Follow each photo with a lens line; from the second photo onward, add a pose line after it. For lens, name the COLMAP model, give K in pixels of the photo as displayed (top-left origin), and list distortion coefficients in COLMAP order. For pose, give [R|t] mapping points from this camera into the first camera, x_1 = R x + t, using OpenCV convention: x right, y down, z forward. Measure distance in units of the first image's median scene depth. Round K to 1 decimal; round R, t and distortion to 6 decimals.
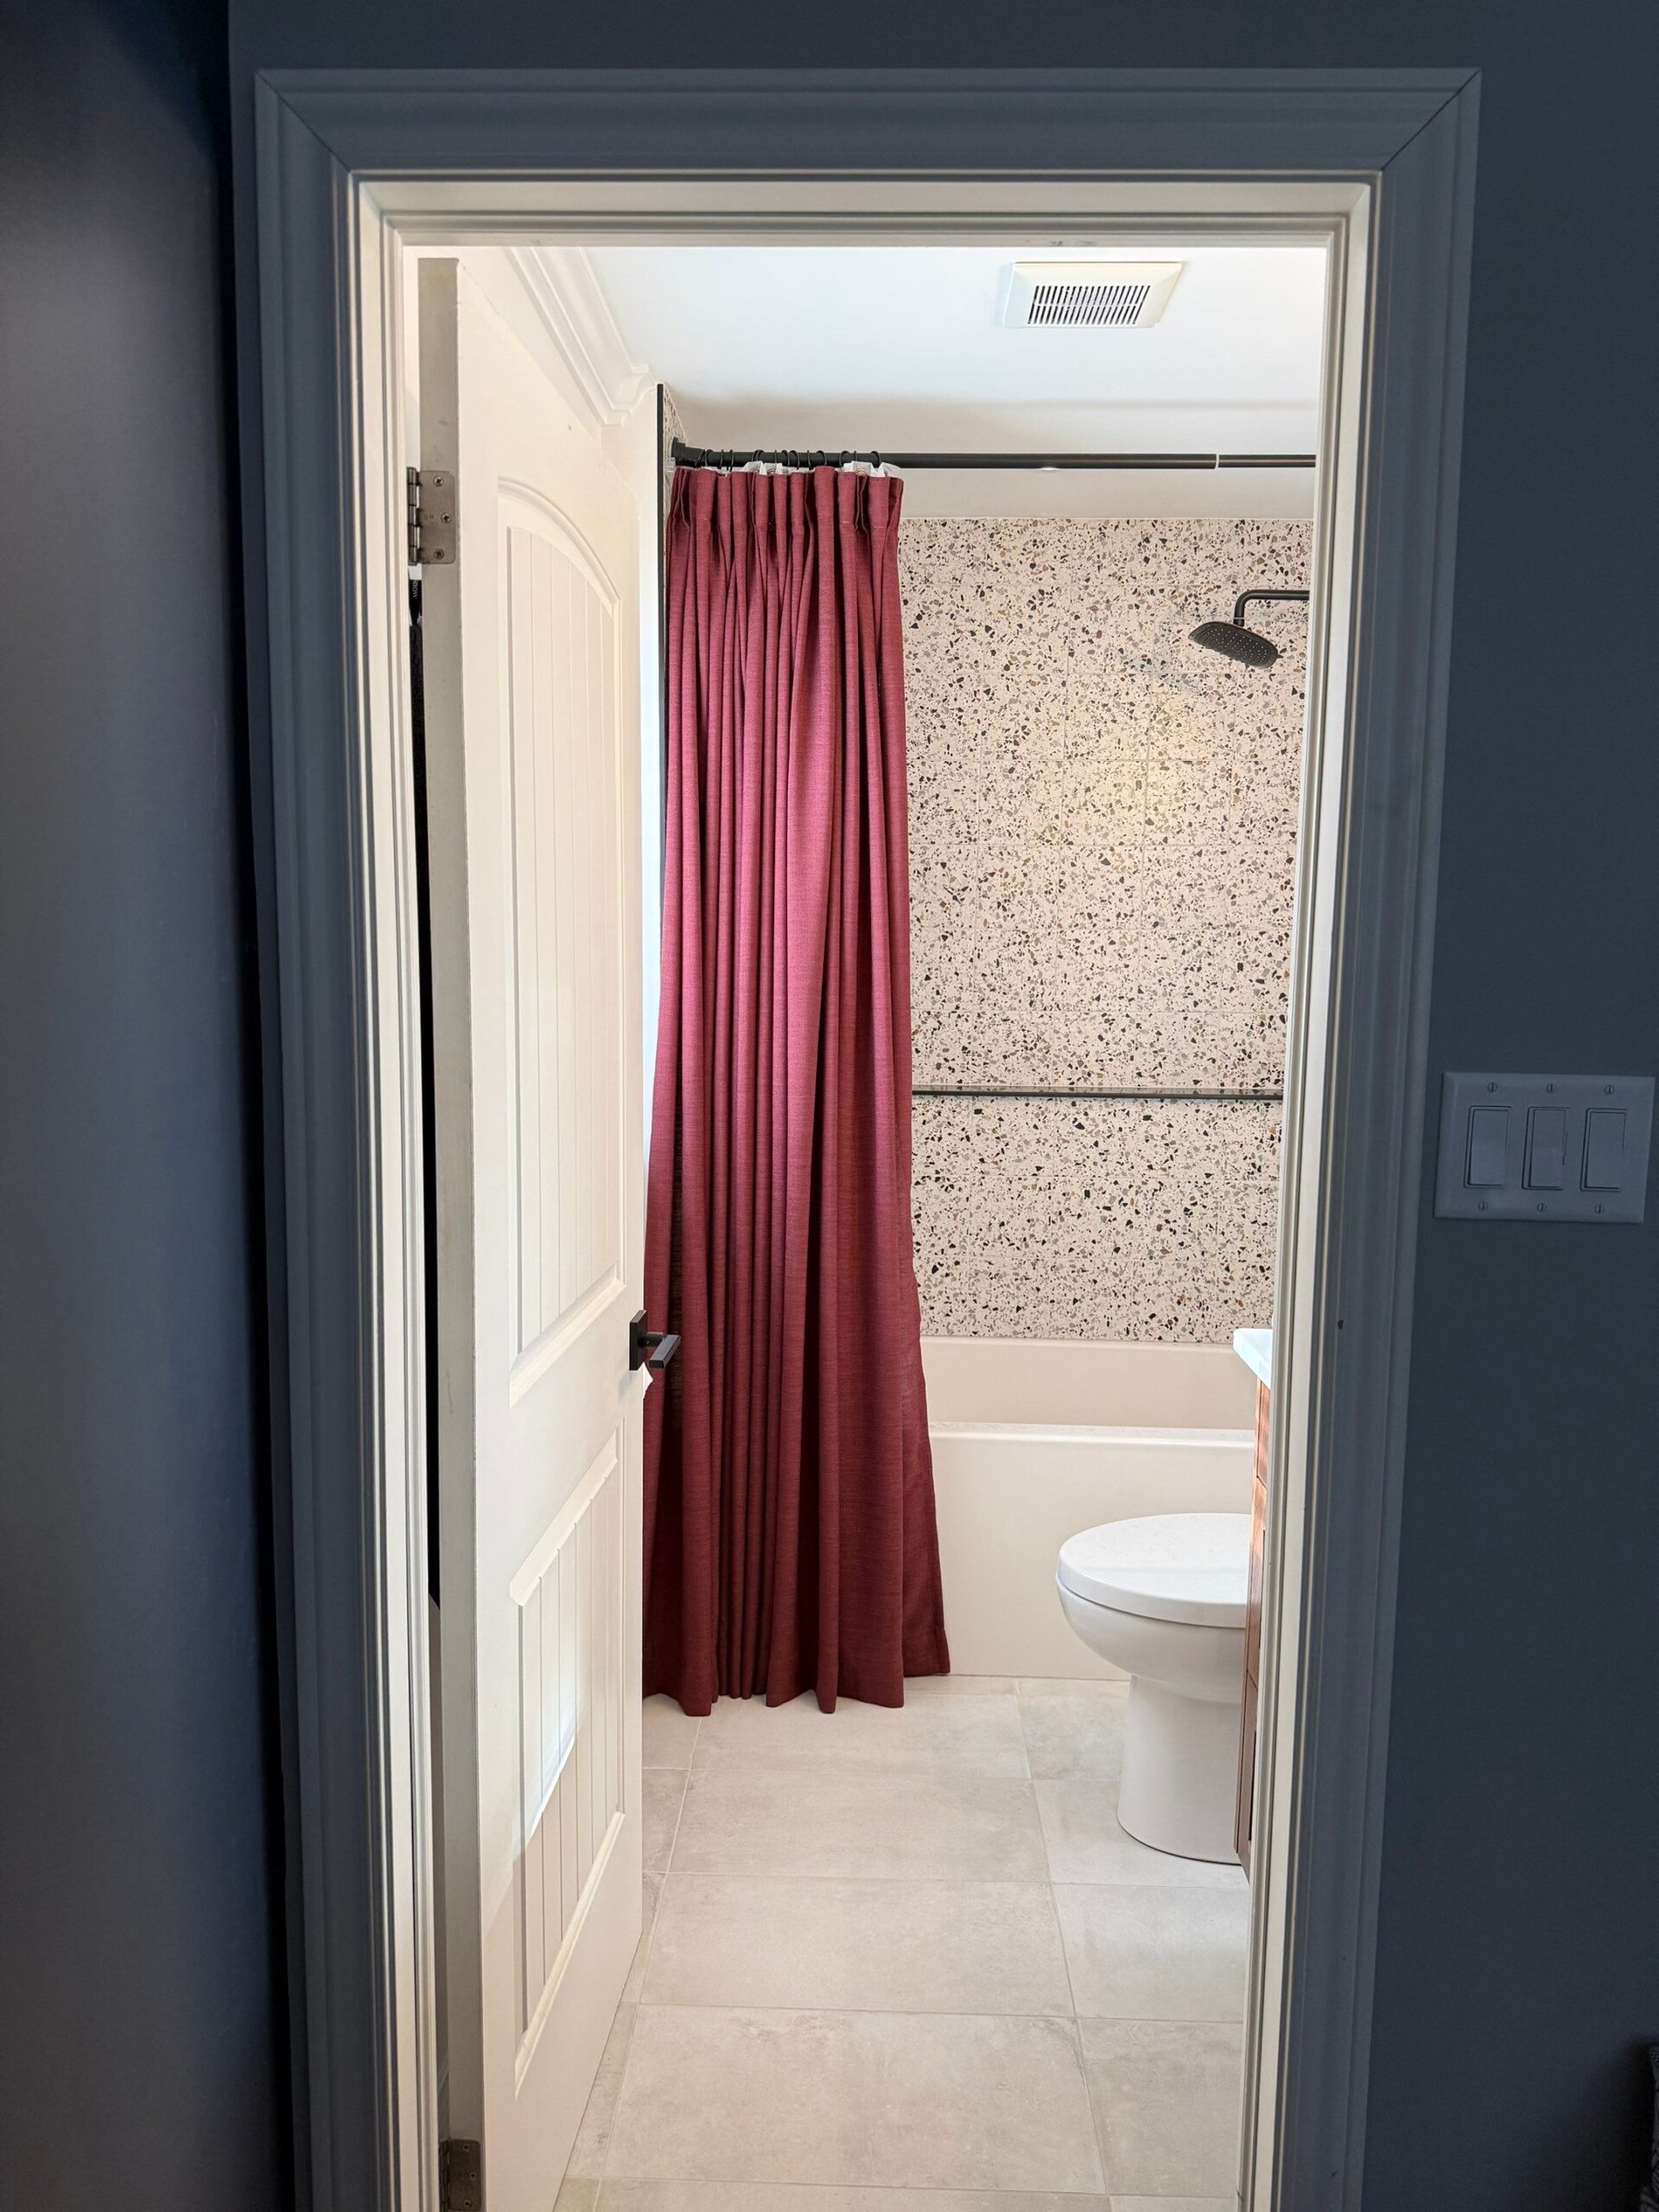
lens RADIAL K [[1550.0, 0, 827.1], [0, 1550.0, 1110.3], [0, 0, 1]] dist [0.210079, -0.452448]
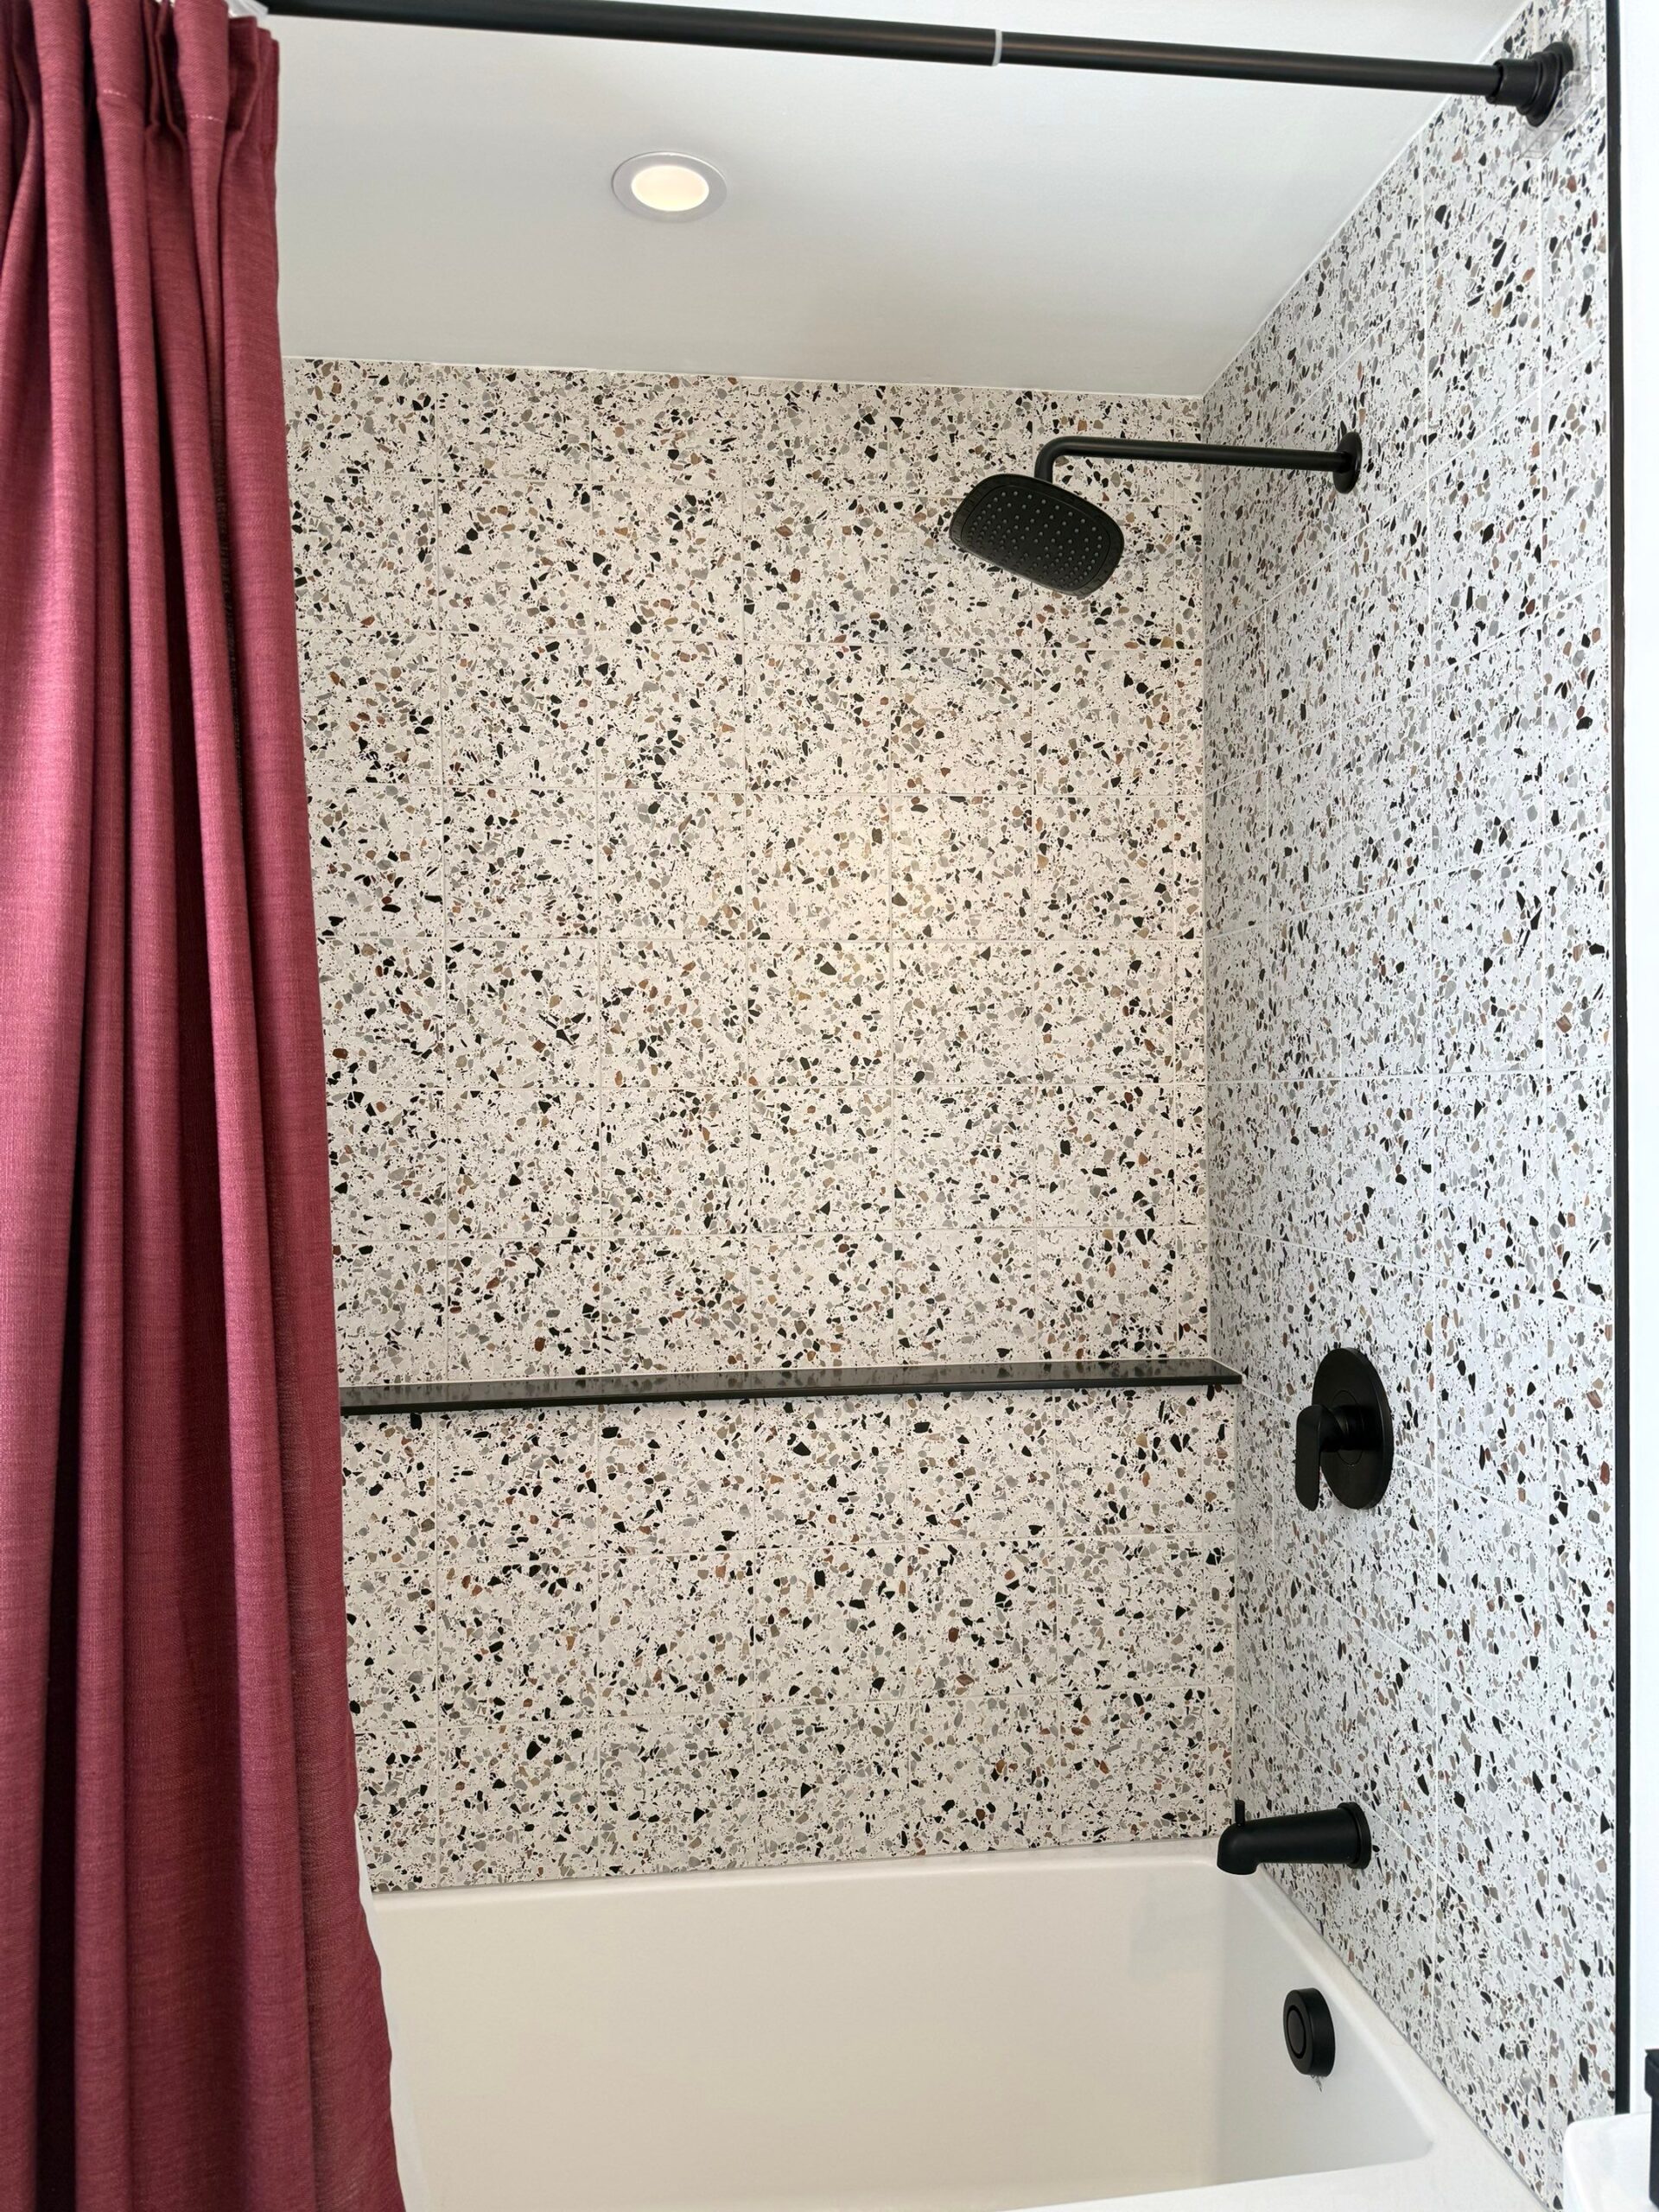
lens RADIAL K [[1534.2, 0, 828.0], [0, 1534.2, 1106.0], [0, 0, 1]] dist [0.201073, -0.446774]
pose [[0.989001, -0.023096, 0.146096, 0.095802], [0.039279, 0.993279, -0.108876, -0.048806], [-0.142599, 0.113417, 0.983261, 0.459378]]
